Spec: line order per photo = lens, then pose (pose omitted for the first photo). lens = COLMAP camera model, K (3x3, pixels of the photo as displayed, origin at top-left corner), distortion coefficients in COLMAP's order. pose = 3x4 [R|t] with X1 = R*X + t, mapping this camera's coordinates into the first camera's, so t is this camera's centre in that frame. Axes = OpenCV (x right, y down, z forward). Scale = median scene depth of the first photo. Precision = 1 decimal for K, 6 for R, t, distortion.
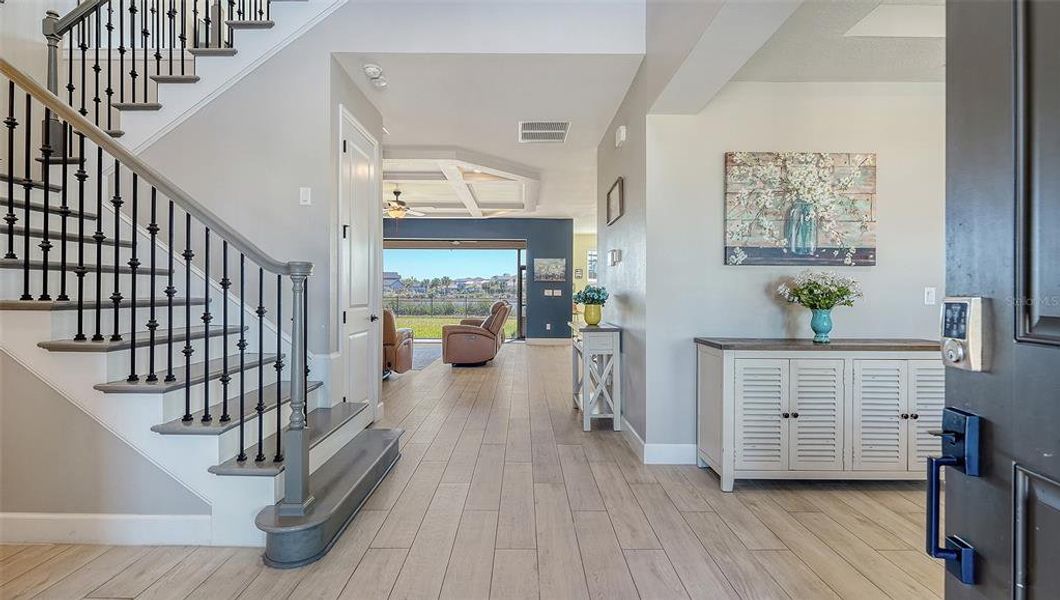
lens RADIAL K [[495.2, 0, 533.5], [0, 495.2, 294.9], [0, 0, 1]] dist [0.005679, -0.000338]
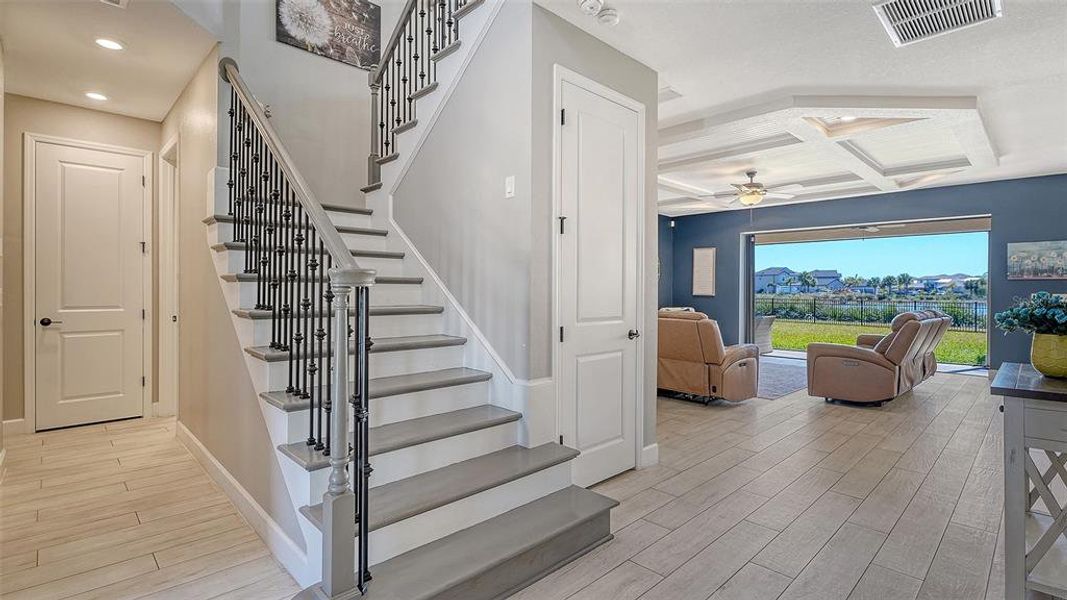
lens RADIAL K [[507.7, 0, 540.0], [0, 507.7, 288.4], [0, 0, 1]] dist [-0.005232, -0.001332]
pose [[0.691354, -0.002061, -0.722514, 0.085250], [-0.007331, 0.999924, -0.009867, -0.009434], [0.722479, 0.012118, 0.691286, 0.202083]]
